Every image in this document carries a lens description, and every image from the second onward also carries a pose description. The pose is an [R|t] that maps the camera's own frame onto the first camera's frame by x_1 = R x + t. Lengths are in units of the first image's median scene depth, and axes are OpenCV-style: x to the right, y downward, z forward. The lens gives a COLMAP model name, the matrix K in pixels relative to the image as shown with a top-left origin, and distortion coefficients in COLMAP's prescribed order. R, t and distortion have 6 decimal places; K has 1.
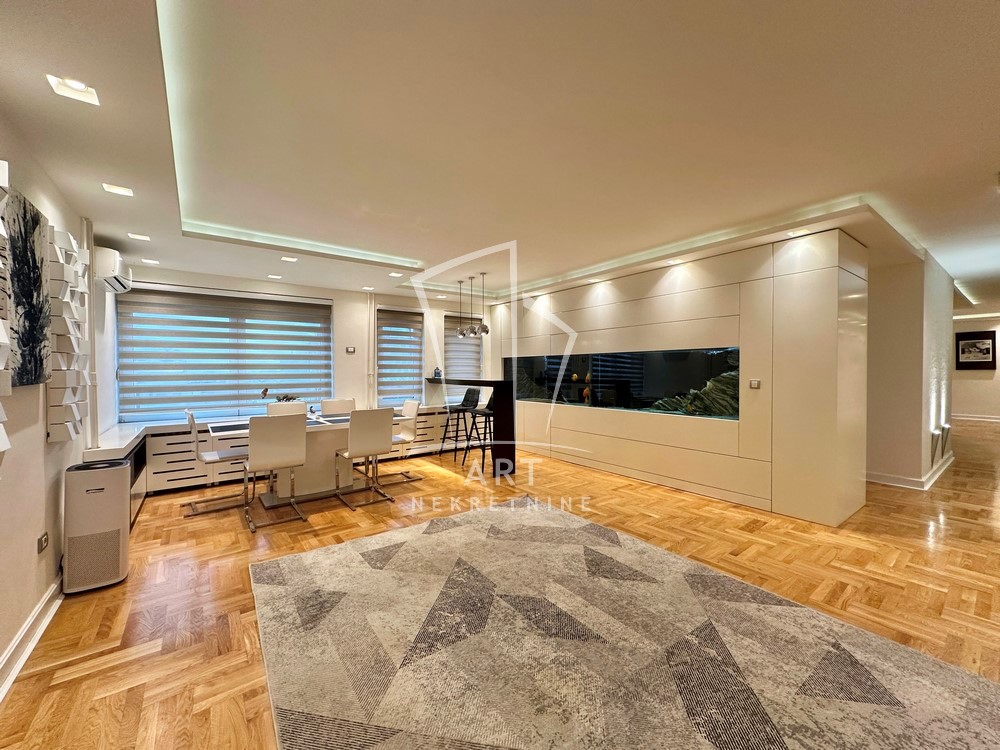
lens RADIAL K [[396.3, 0, 500.0], [0, 396.3, 375.0], [0, 0, 1]] dist [-0.001423, -0.000052]
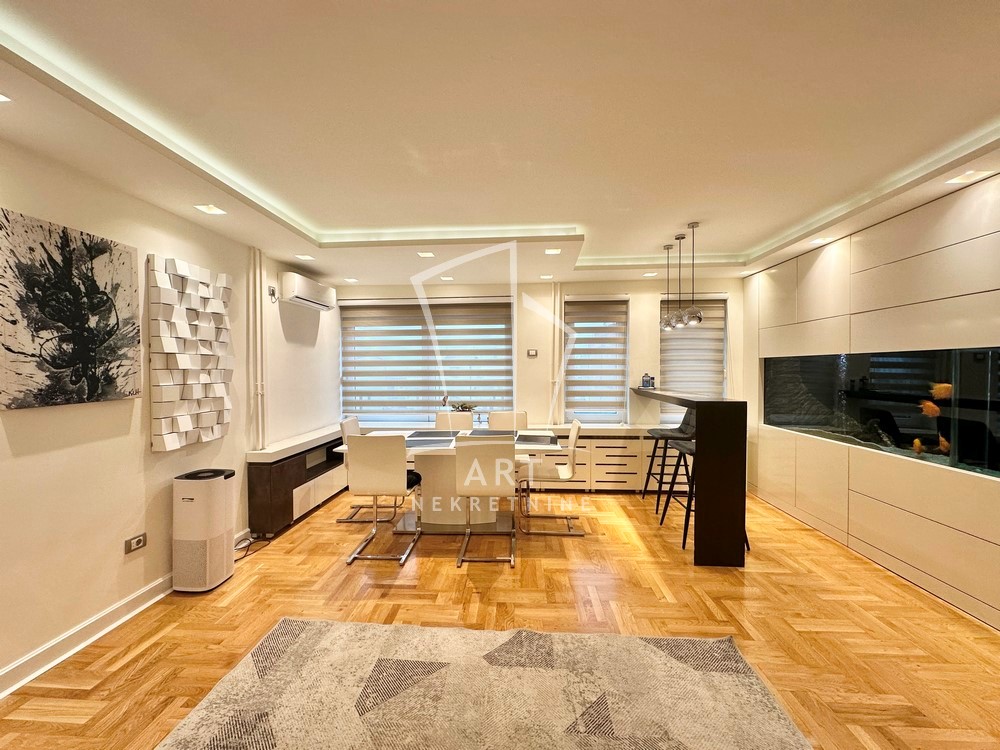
lens RADIAL K [[396.3, 0, 498.6], [0, 396.3, 375.1], [0, 0, 1]] dist [-0.001920, 0.000157]
pose [[0.758514, 0.011133, -0.651562, 0.160173], [-0.007165, 0.999936, 0.008744, -0.030501], [0.651617, -0.001964, 0.758545, 0.409234]]
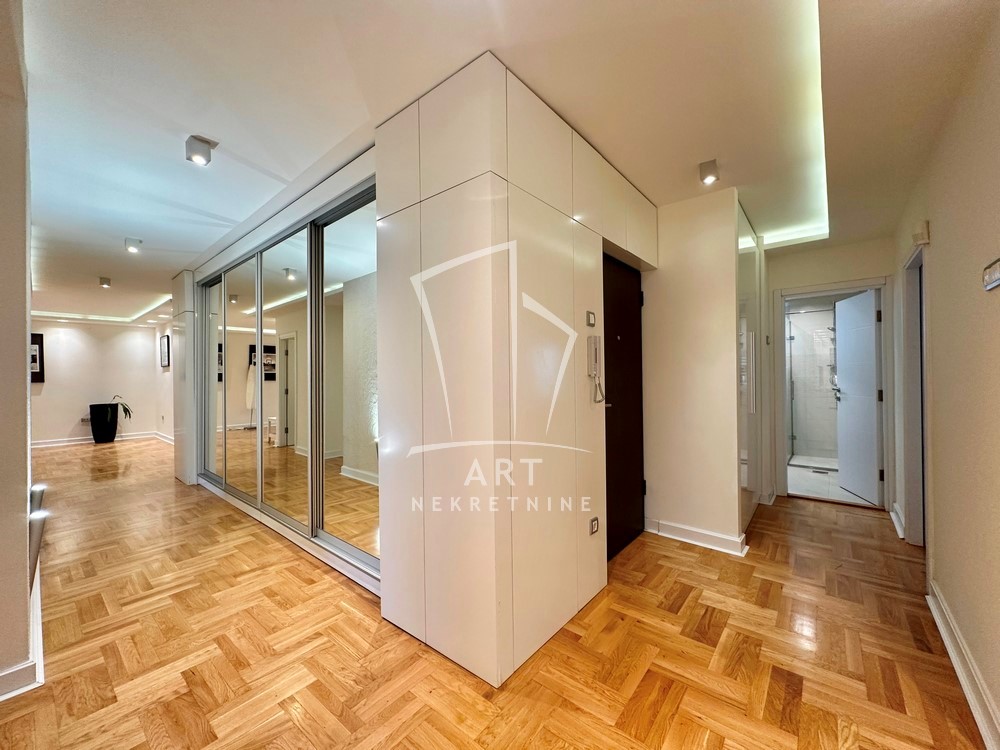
lens RADIAL K [[396.3, 0, 500.0], [0, 396.3, 375.0], [0, 0, 1]] dist [-0.001423, -0.000052]
pose [[-0.229440, 0.008844, 0.973283, 0.579237], [0.026942, 0.999633, -0.002732, -0.003945], [-0.972950, 0.025596, -0.229594, 0.630801]]
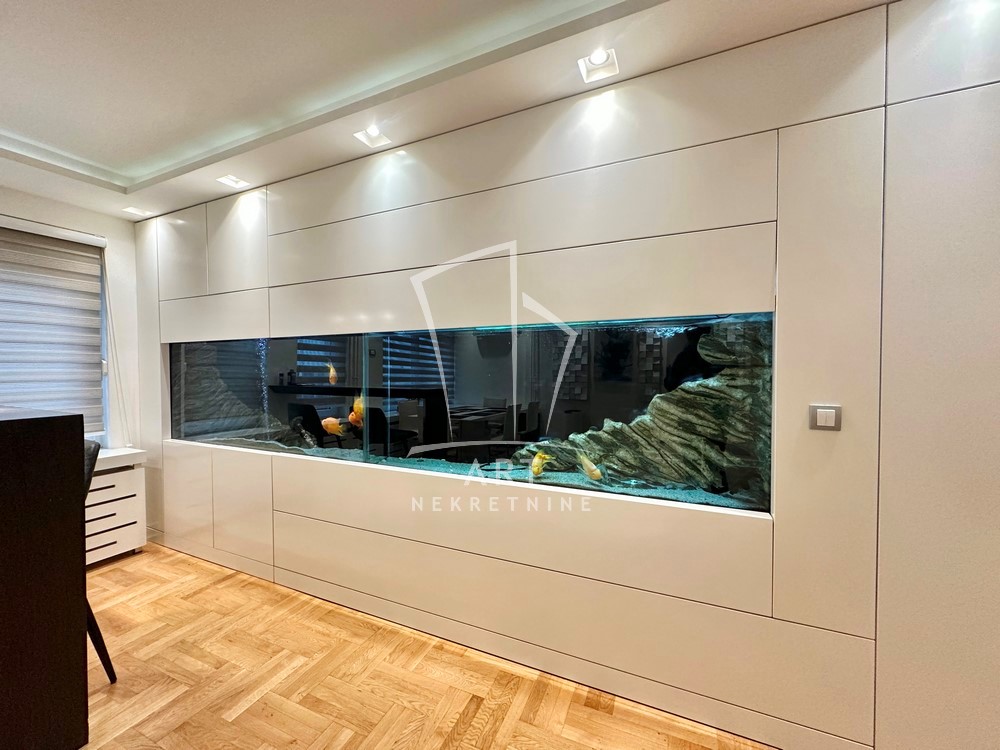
lens RADIAL K [[396.3, 0, 498.6], [0, 396.3, 375.1], [0, 0, 1]] dist [-0.001920, 0.000157]
pose [[0.878286, -0.011391, 0.478000, 0.191559], [0.007842, 0.999925, 0.009419, -0.016820], [-0.478071, -0.004524, 0.878309, 0.719657]]
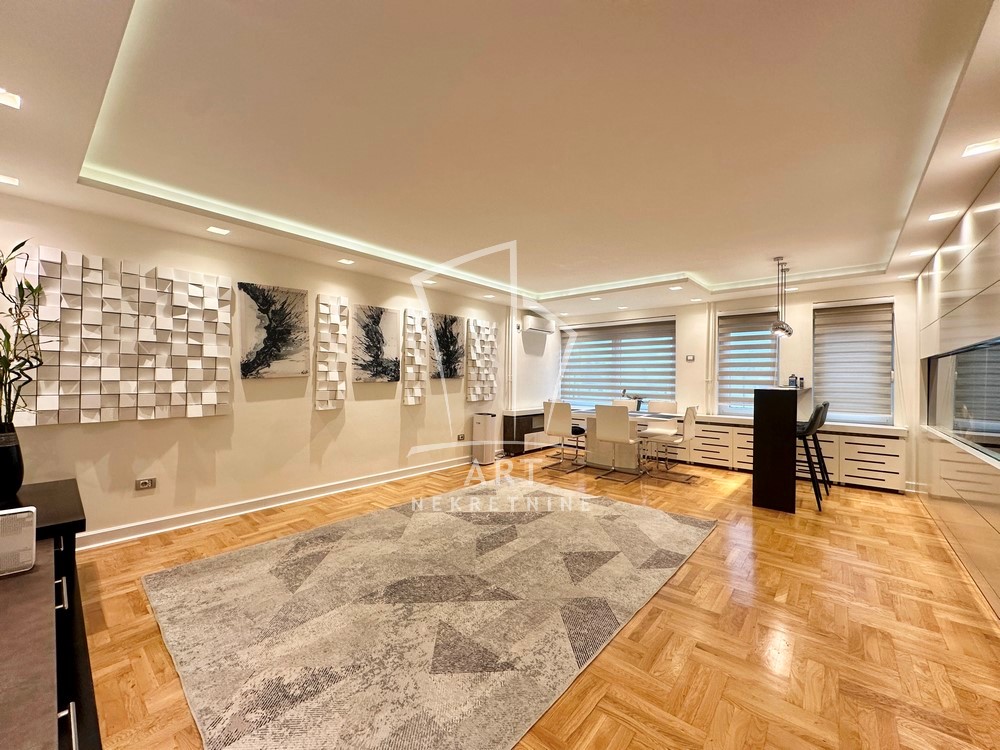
lens RADIAL K [[396.3, 0, 500.0], [0, 396.3, 375.0], [0, 0, 1]] dist [-0.001423, -0.000052]
pose [[0.214330, 0.000226, -0.976761, 0.765583], [-0.025440, 0.999662, -0.005351, 0.003078], [0.976430, 0.025996, 0.214263, 0.332709]]
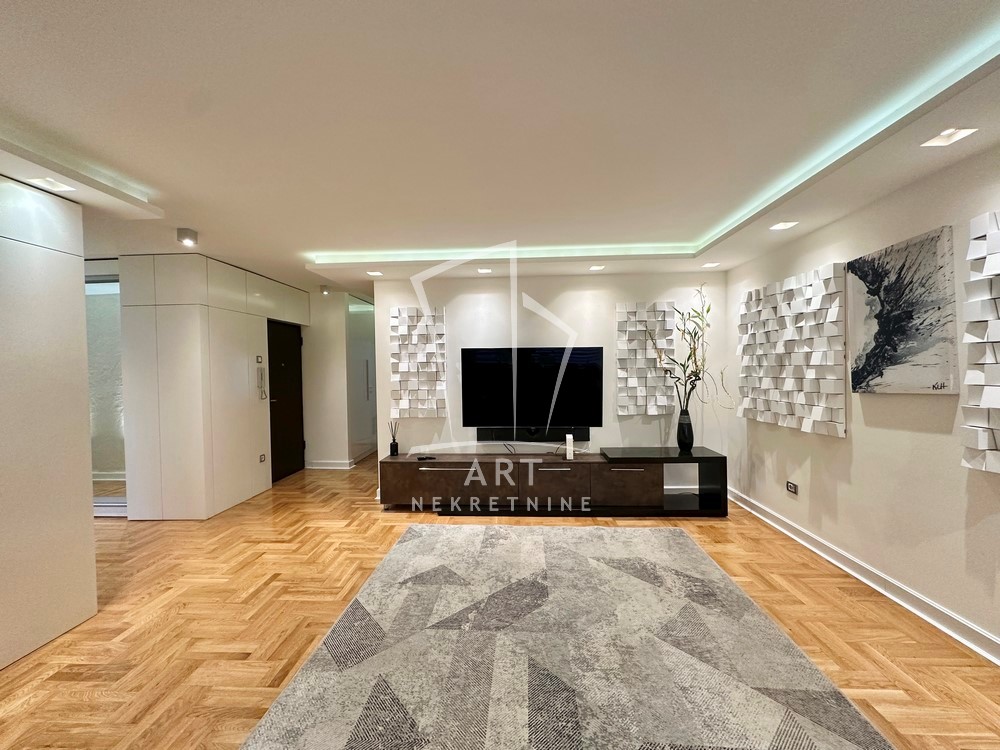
lens RADIAL K [[396.3, 0, 500.0], [0, 396.3, 375.0], [0, 0, 1]] dist [-0.001423, -0.000052]
pose [[-0.766469, 0.008527, 0.642225, -0.149461], [0.030931, 0.999242, 0.023649, -0.038660], [-0.641536, 0.037991, -0.766151, 0.804044]]
